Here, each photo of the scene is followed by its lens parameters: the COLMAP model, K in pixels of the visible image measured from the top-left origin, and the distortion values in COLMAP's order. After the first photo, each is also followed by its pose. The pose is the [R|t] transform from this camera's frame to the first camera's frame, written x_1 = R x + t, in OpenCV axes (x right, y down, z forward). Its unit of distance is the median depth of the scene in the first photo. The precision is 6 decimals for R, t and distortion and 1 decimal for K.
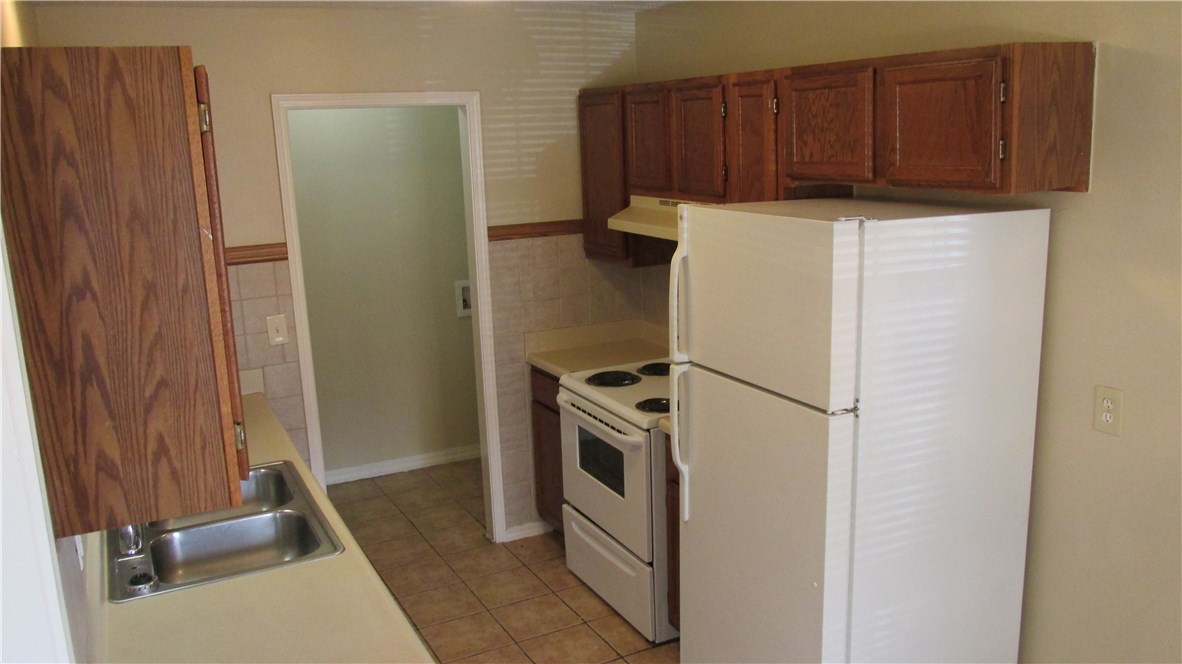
lens RADIAL K [[984.7, 0, 591.5], [0, 984.7, 332.9], [0, 0, 1]] dist [-0.014644, -0.000829]
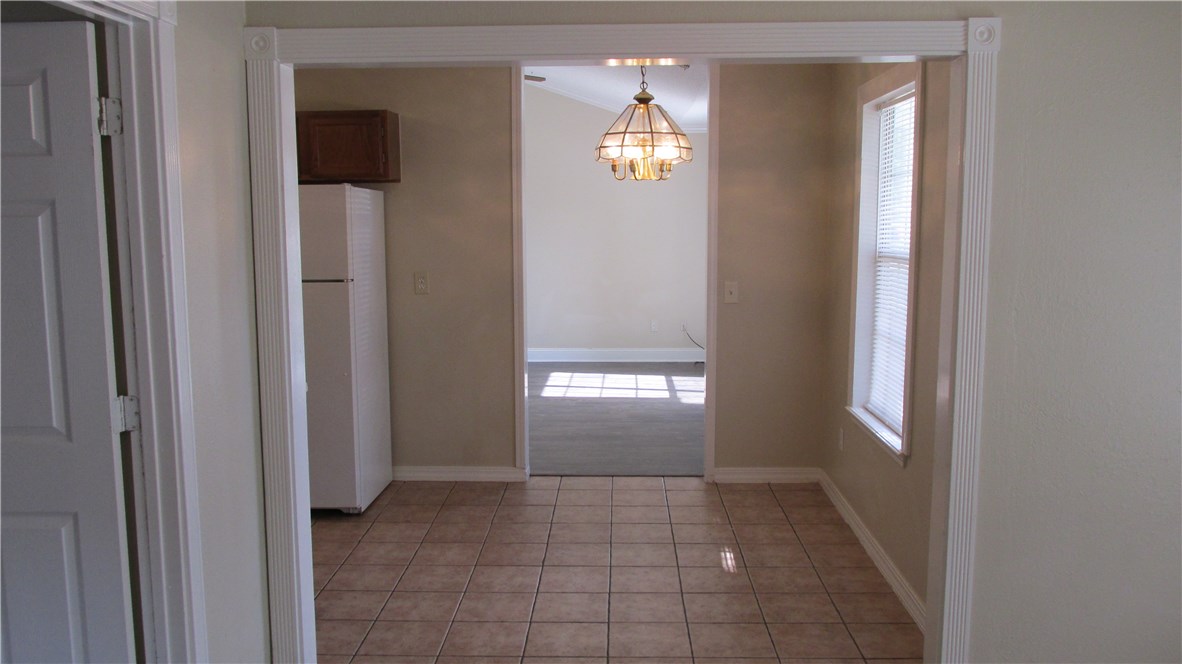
lens RADIAL K [[984.7, 0, 591.0], [0, 984.7, 332.6], [0, 0, 1]] dist [-0.014644, -0.000829]
pose [[0.473419, -0.073634, 0.877754, -1.279358], [0.170244, 0.985359, -0.009161, 0.285161], [-0.864229, 0.153770, 0.479023, -0.368412]]
